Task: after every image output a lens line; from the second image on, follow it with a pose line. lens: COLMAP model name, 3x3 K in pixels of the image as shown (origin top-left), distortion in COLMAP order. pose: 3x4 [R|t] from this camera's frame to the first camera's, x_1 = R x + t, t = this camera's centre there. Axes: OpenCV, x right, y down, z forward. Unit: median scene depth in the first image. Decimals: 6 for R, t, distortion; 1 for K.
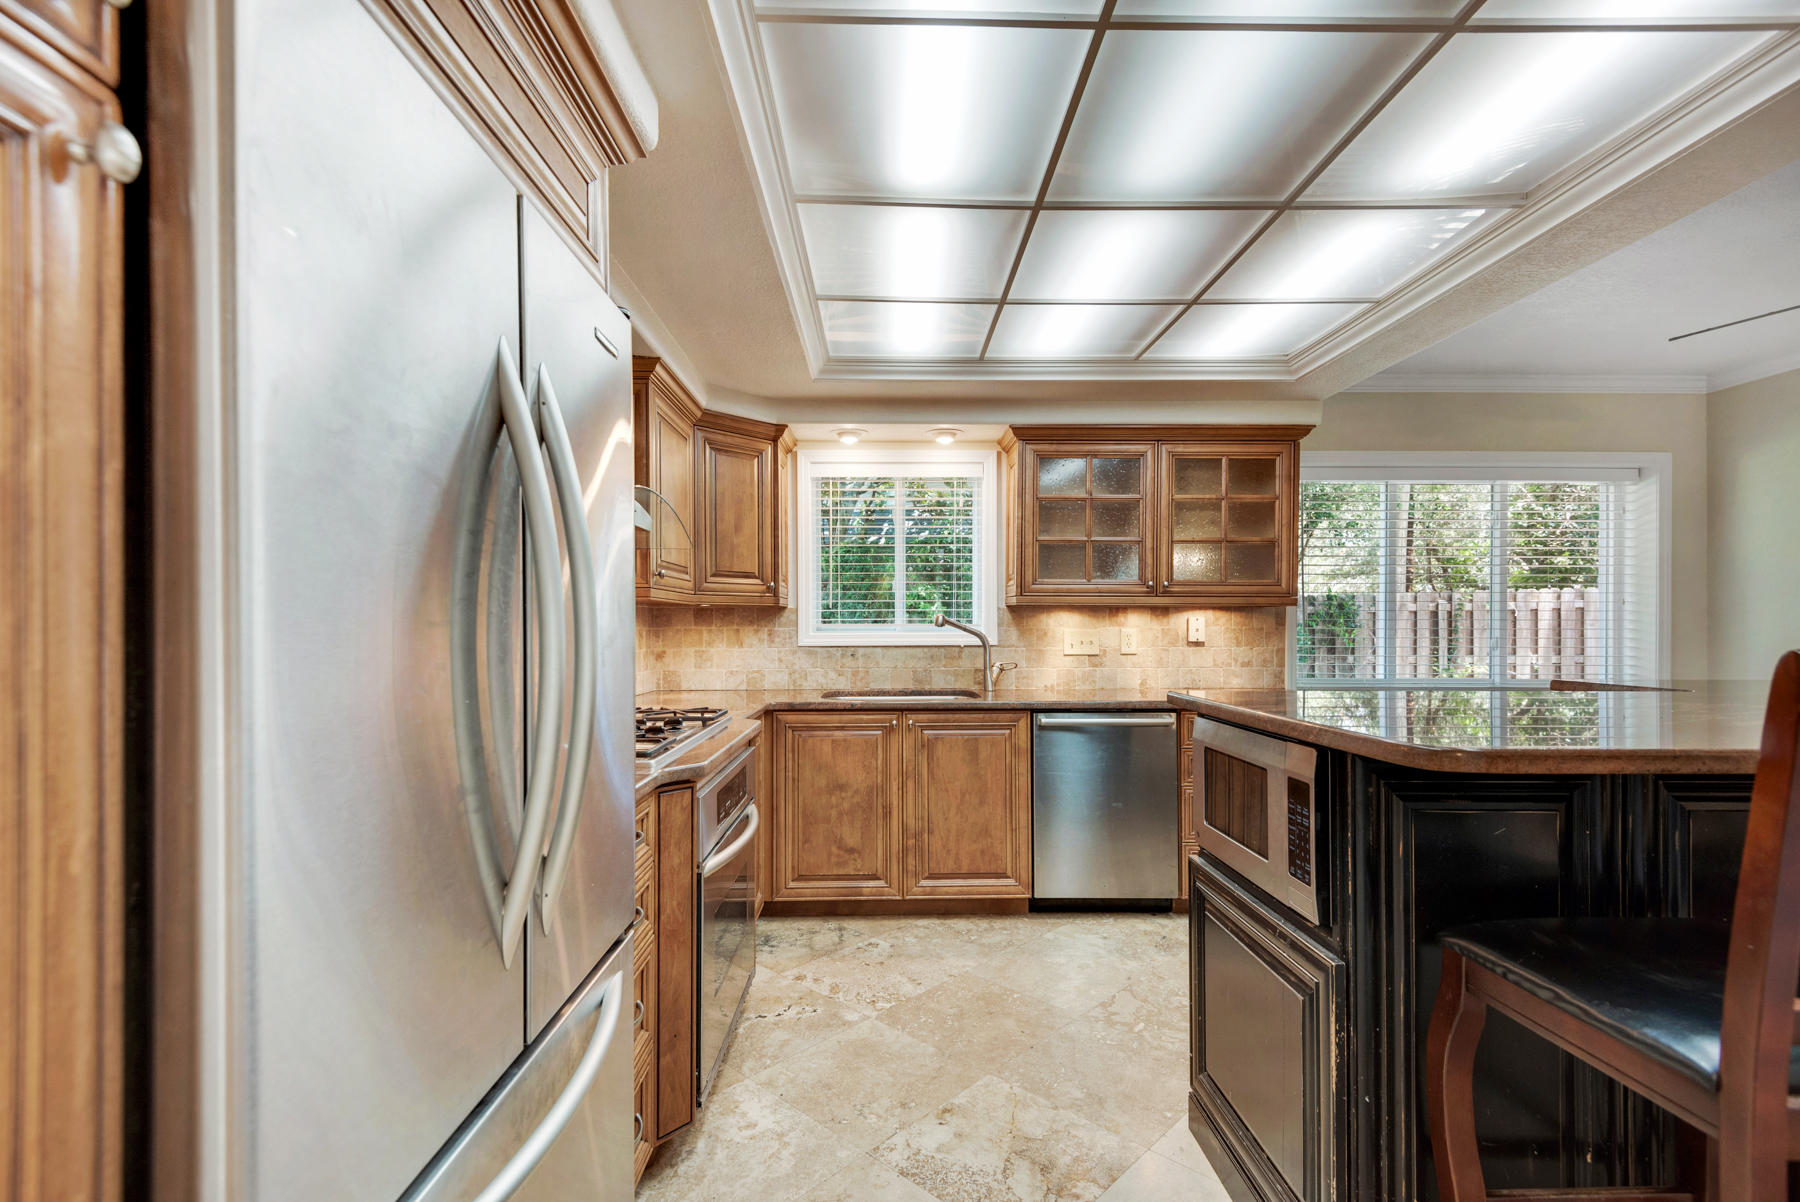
lens RADIAL K [[821.6, 0, 900.2], [0, 821.6, 607.0], [0, 0, 1]] dist [0.005042, 0.000418]
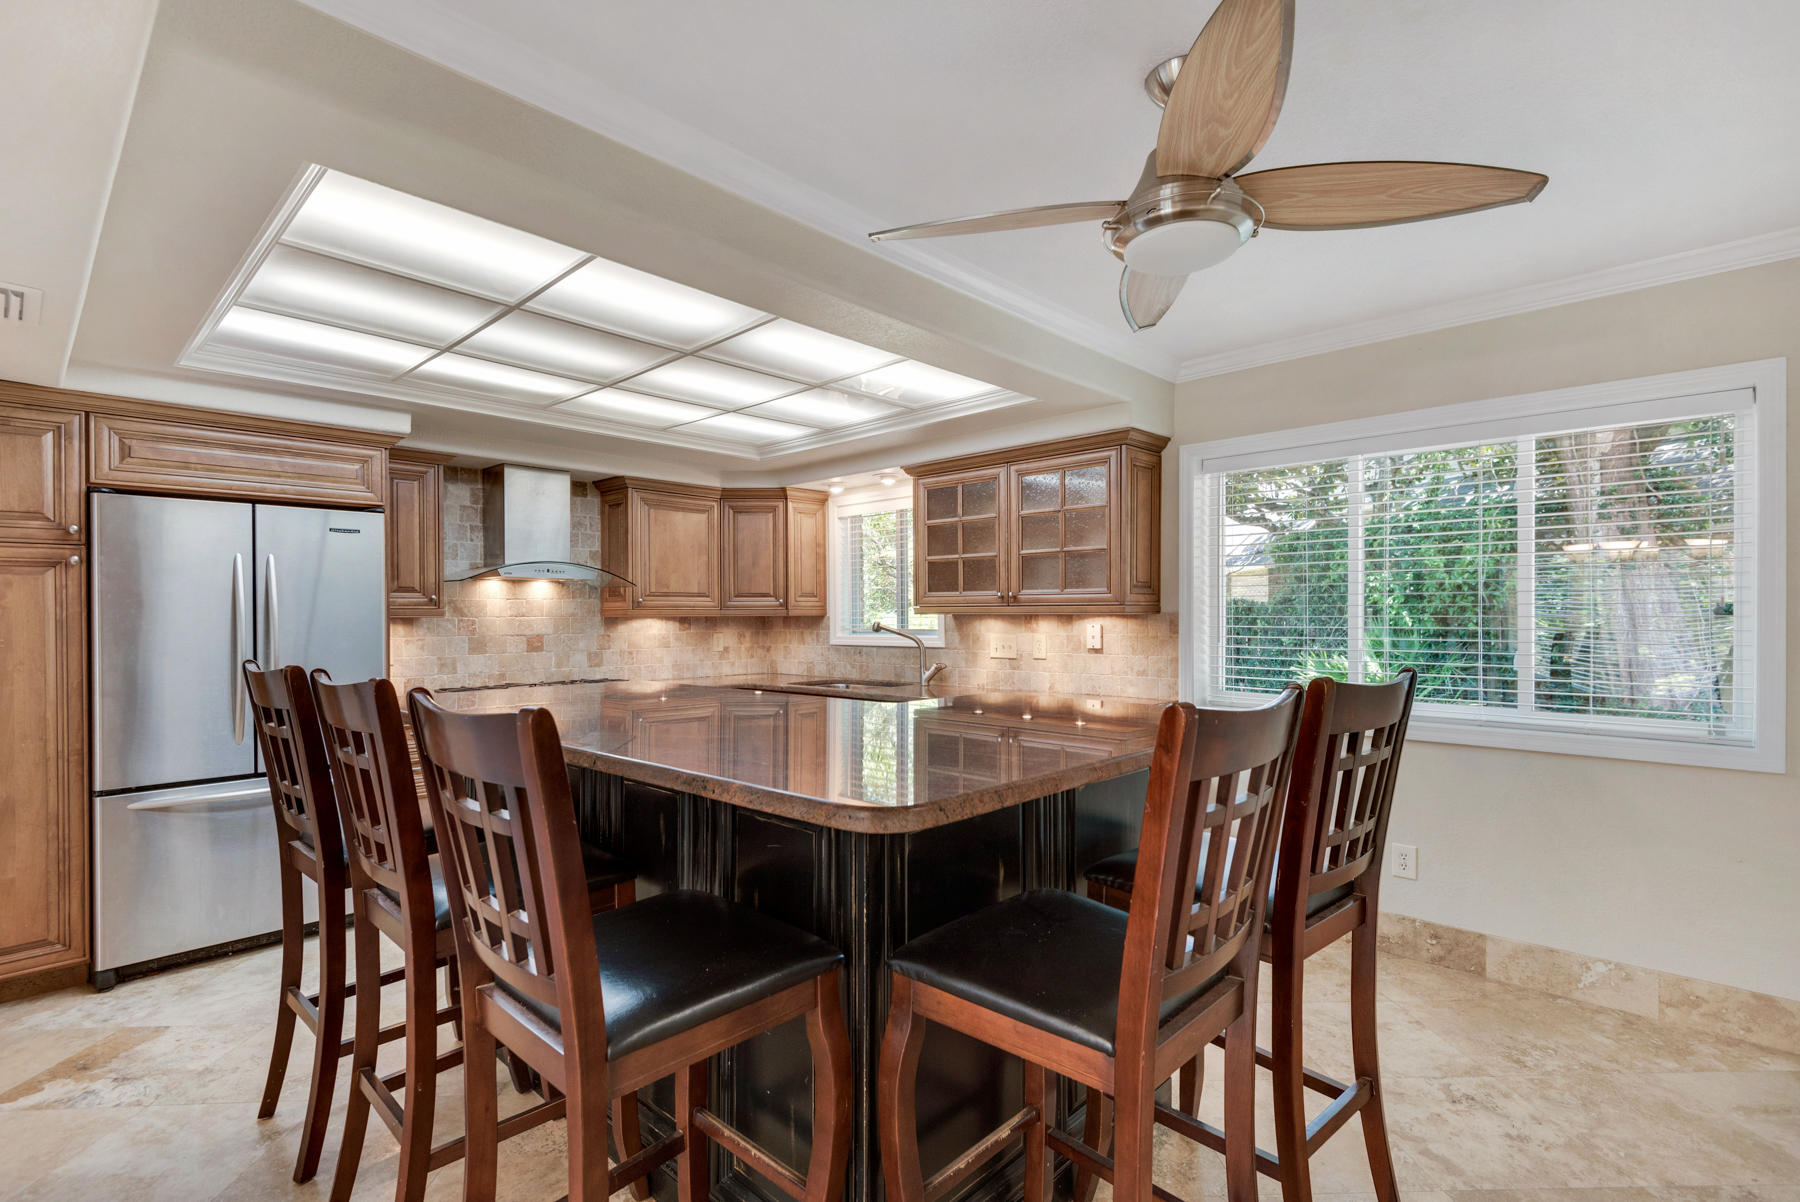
lens RADIAL K [[821.6, 0, 901.0], [0, 821.6, 616.1], [0, 0, 1]] dist [0.005042, 0.000418]
pose [[0.718240, -0.004176, -0.695783, 0.892730], [0.011084, 0.999924, 0.005440, -0.005671], [0.695707, -0.011619, 0.718232, 0.113606]]
